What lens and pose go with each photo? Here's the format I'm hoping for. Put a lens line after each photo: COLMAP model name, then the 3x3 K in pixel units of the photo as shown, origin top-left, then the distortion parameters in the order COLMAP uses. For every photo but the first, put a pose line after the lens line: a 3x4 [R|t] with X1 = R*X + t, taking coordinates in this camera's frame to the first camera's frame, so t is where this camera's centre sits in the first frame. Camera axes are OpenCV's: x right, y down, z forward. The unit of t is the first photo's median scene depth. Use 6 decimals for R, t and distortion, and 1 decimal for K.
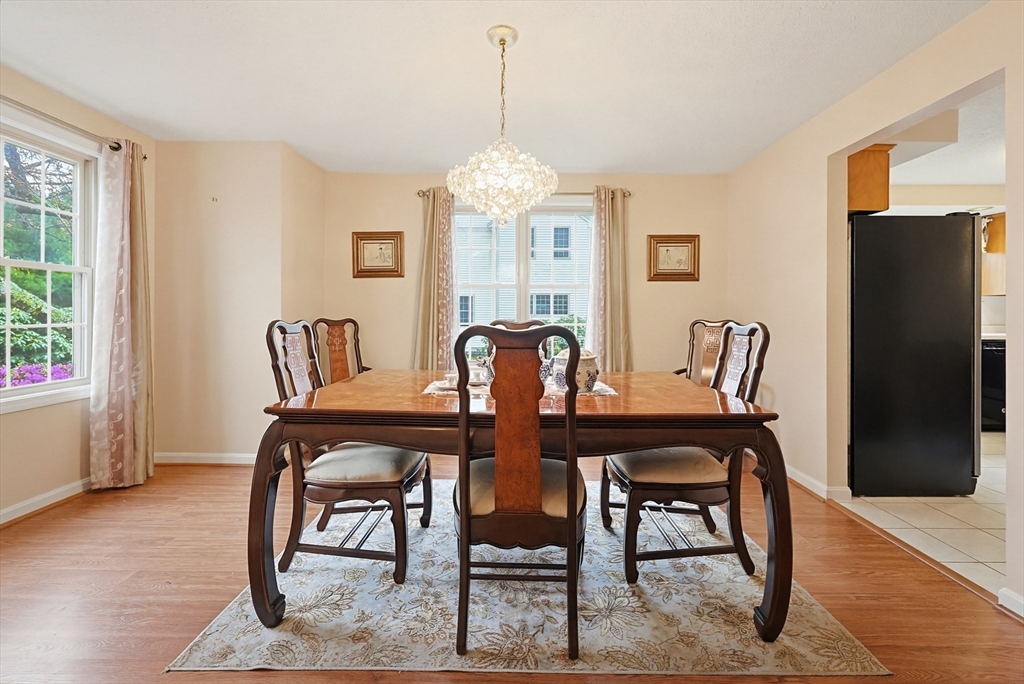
lens RADIAL K [[443.3, 0, 512.9], [0, 443.3, 314.4], [0, 0, 1]] dist [0.005246, -0.001172]
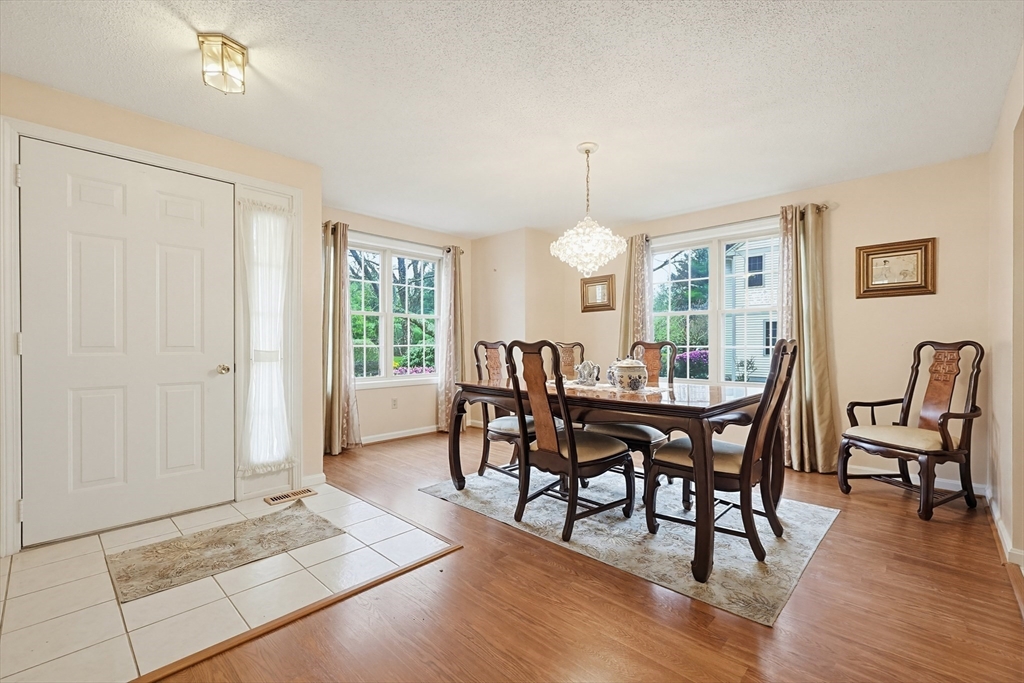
lens RADIAL K [[443.3, 0, 519.5], [0, 443.3, 345.4], [0, 0, 1]] dist [0.005246, -0.001172]
pose [[0.737455, -0.001692, -0.675394, 0.578221], [0.005572, 0.999978, 0.003579, 0.017207], [0.675373, -0.006403, 0.737448, -0.173450]]
